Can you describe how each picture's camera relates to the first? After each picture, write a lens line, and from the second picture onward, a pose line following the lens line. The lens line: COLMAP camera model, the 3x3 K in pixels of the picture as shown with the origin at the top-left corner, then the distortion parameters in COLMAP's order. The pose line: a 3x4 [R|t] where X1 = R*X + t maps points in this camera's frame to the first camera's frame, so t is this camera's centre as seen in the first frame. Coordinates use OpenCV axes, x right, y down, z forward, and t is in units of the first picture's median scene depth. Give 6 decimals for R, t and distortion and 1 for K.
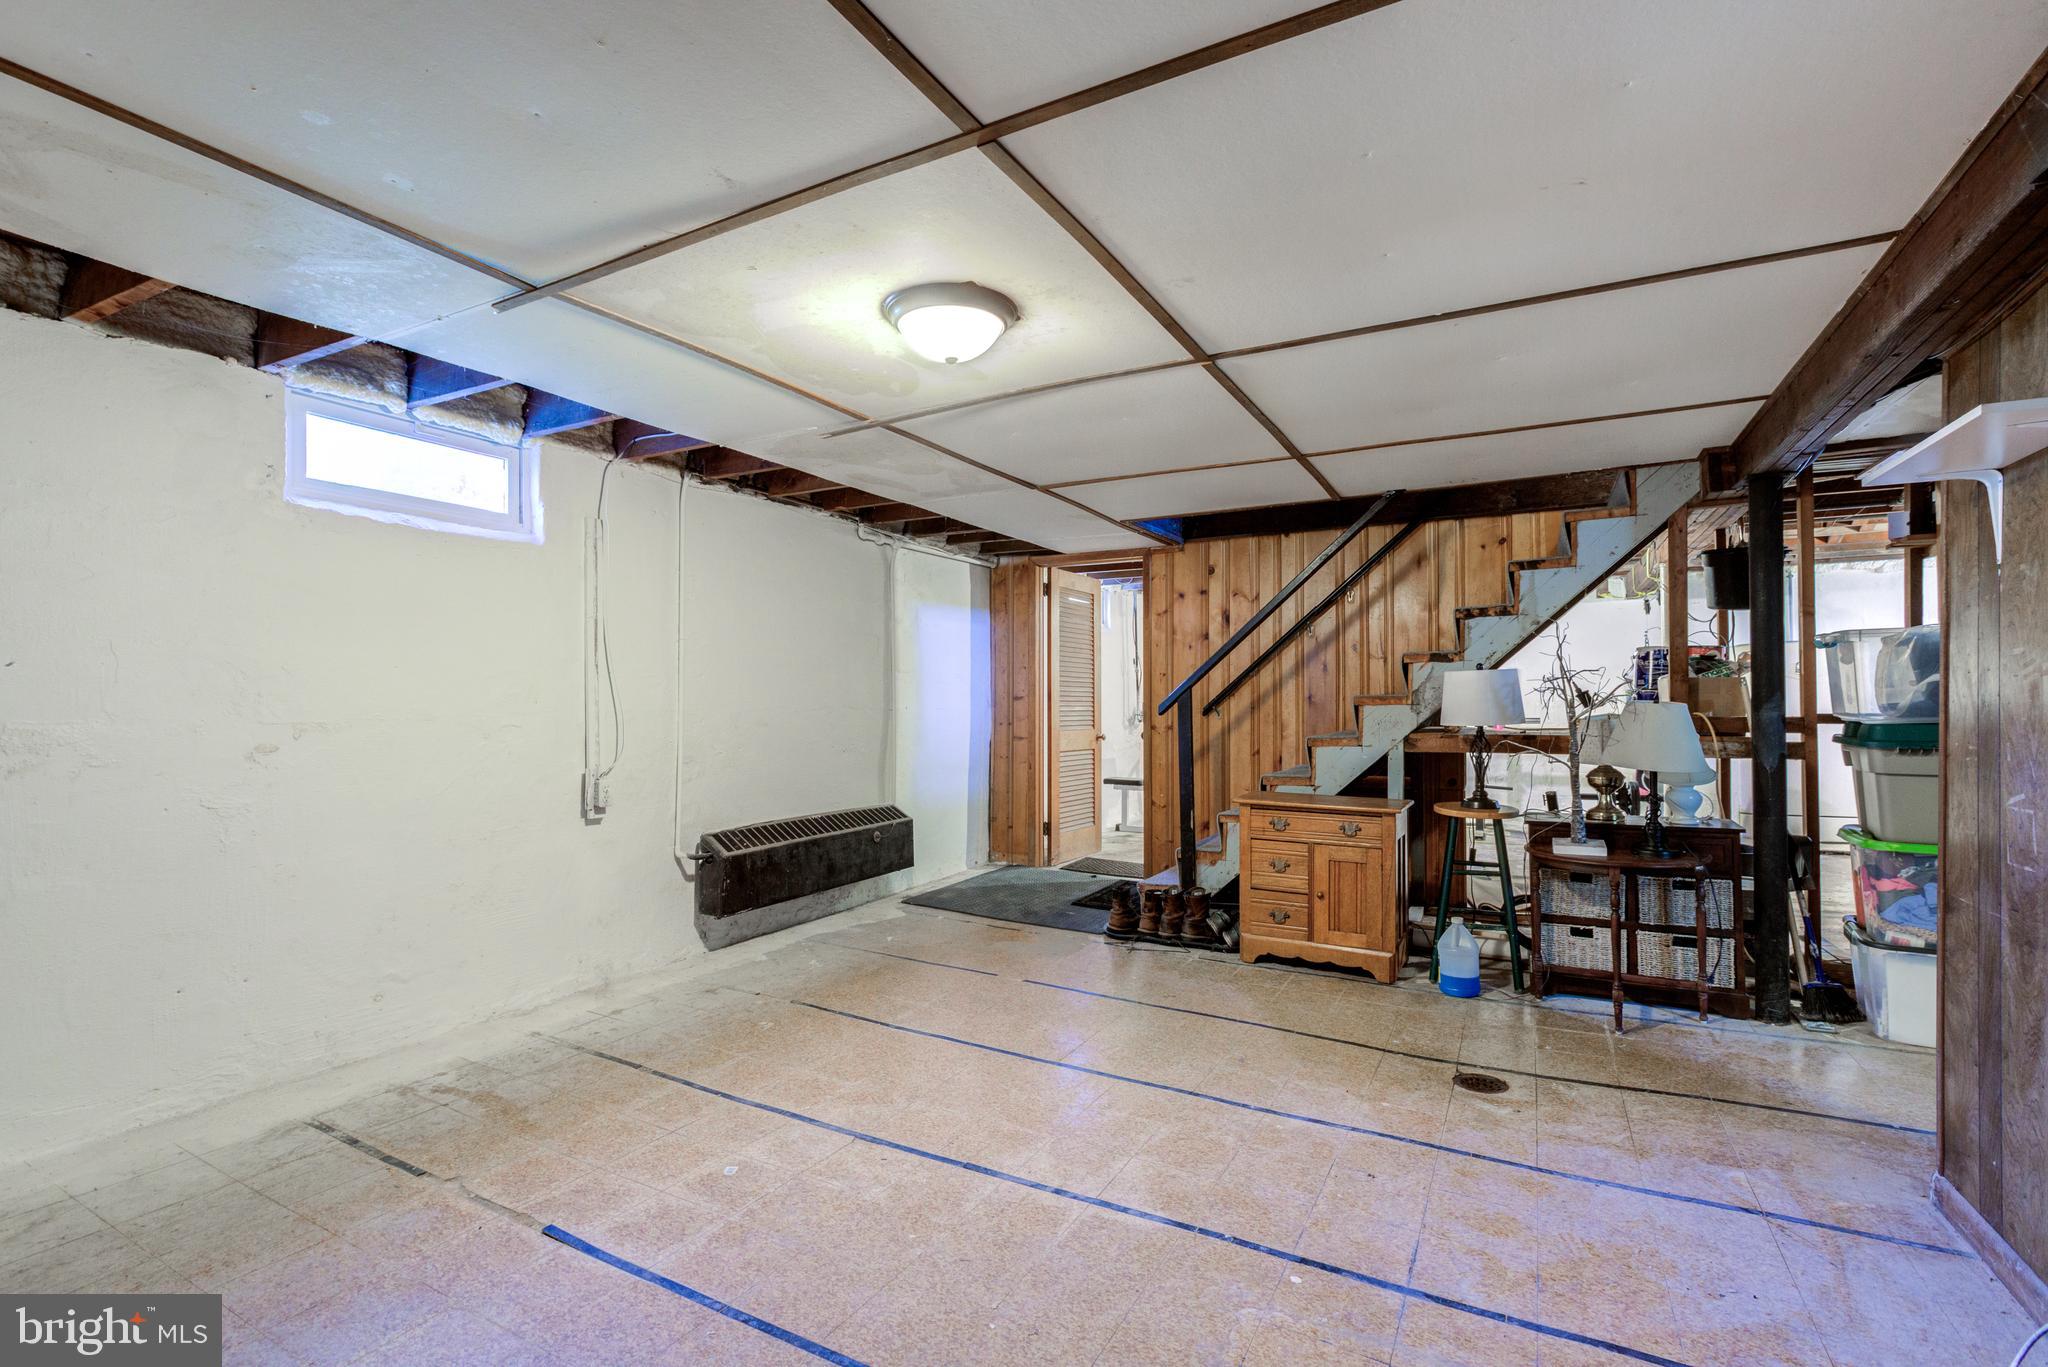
lens RADIAL K [[919.3, 0, 1025.3], [0, 919.3, 693.9], [0, 0, 1]] dist [-0.000307, 0.001588]
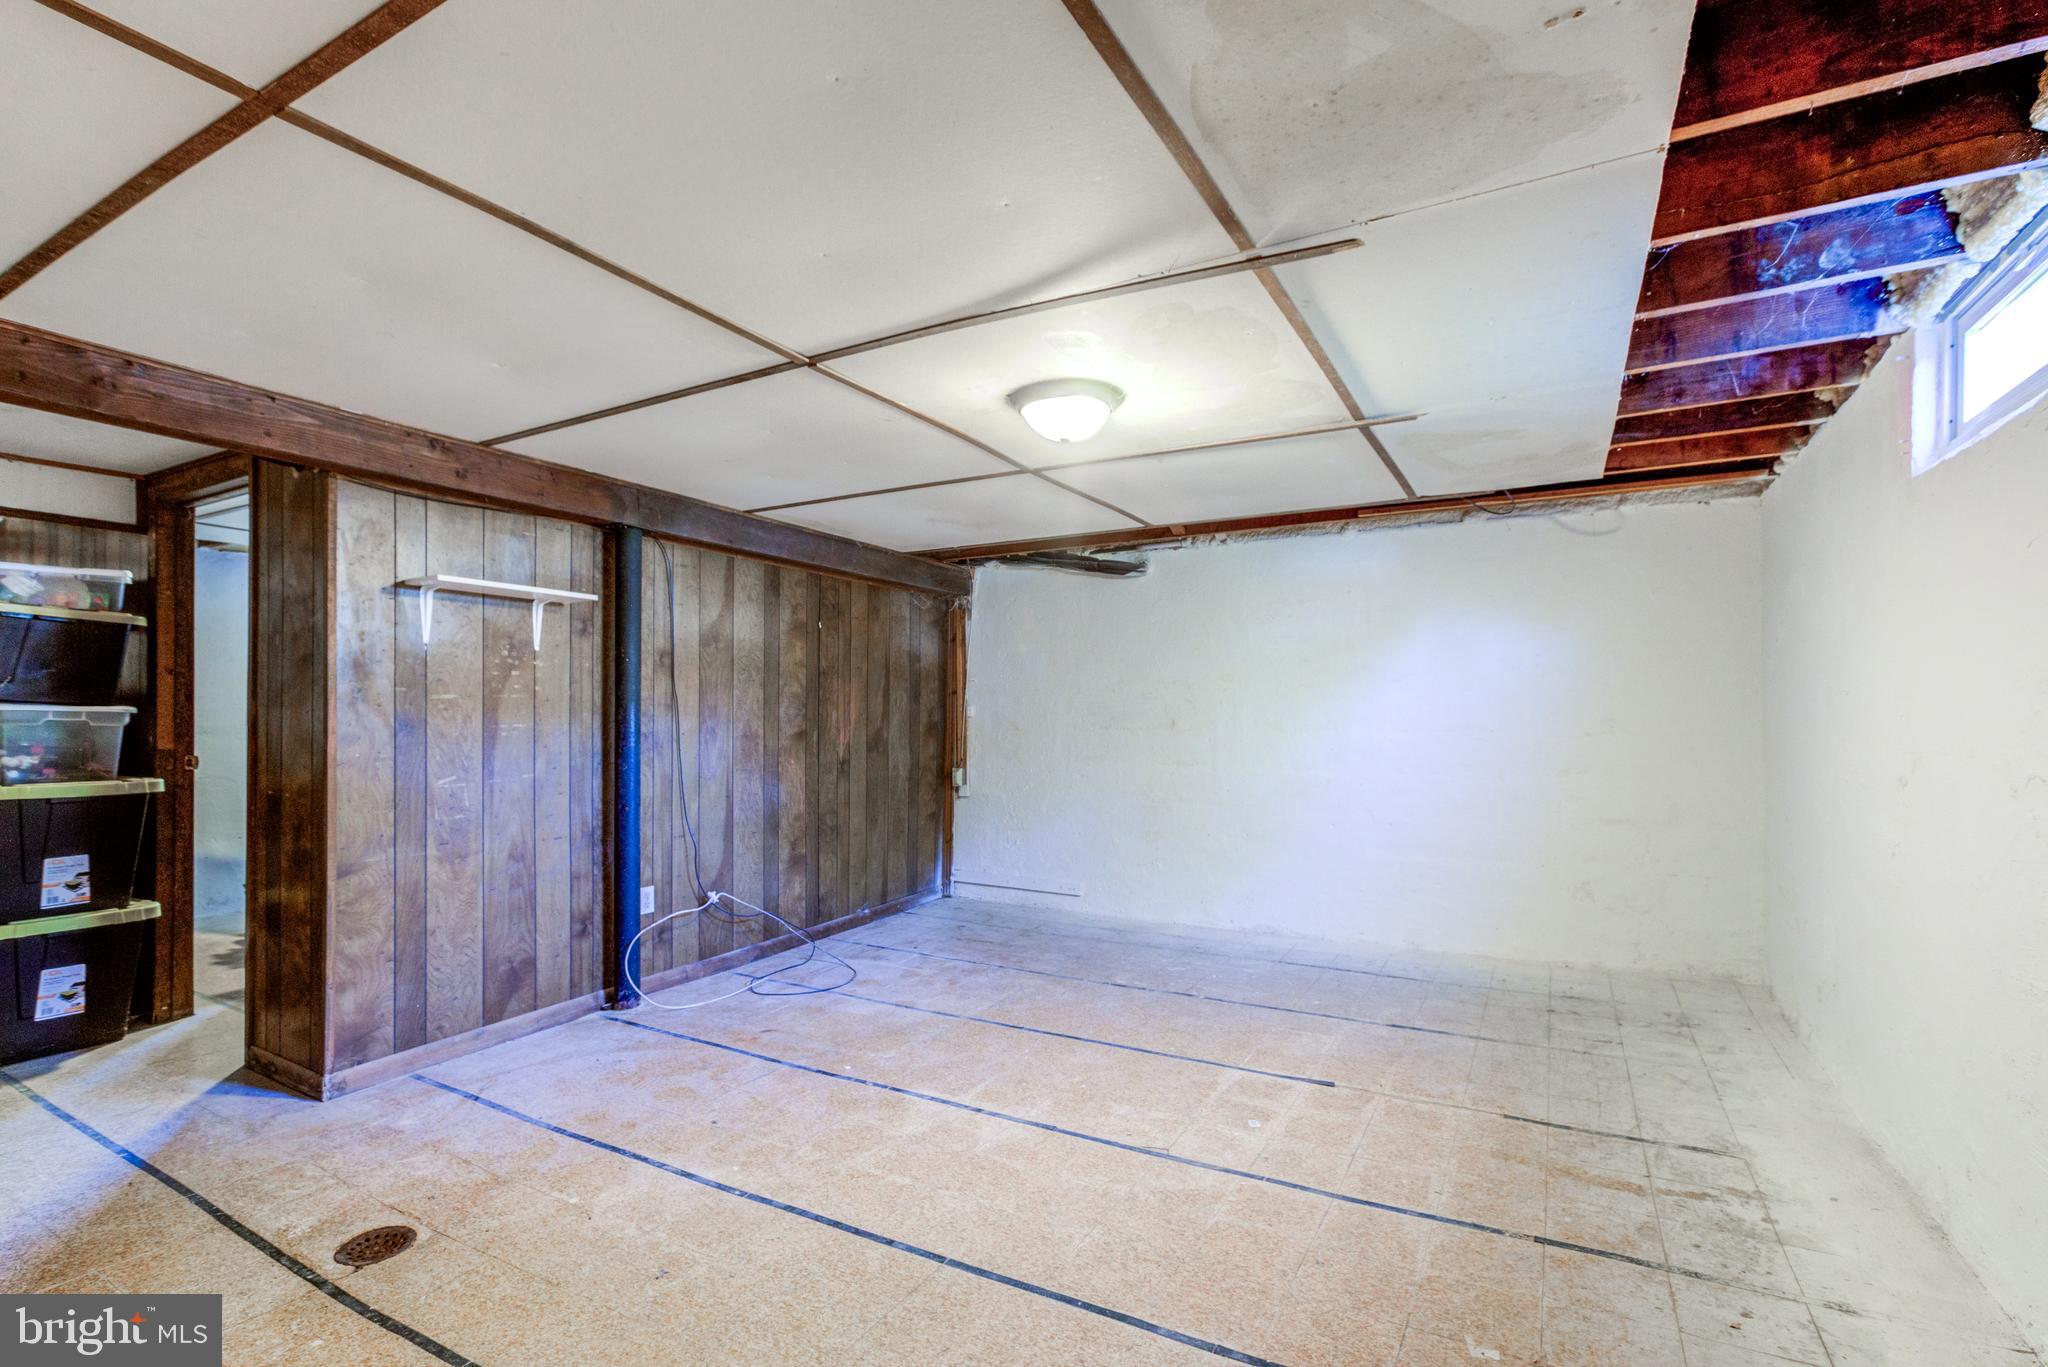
lens RADIAL K [[919.3, 0, 1027.8], [0, 919.3, 699.8], [0, 0, 1]] dist [-0.000307, 0.001588]
pose [[-0.999936, 0.001703, 0.011177, -0.043057], [0.001402, 0.999637, -0.026892, 0.007742], [-0.011219, -0.026875, -0.999576, 2.085177]]
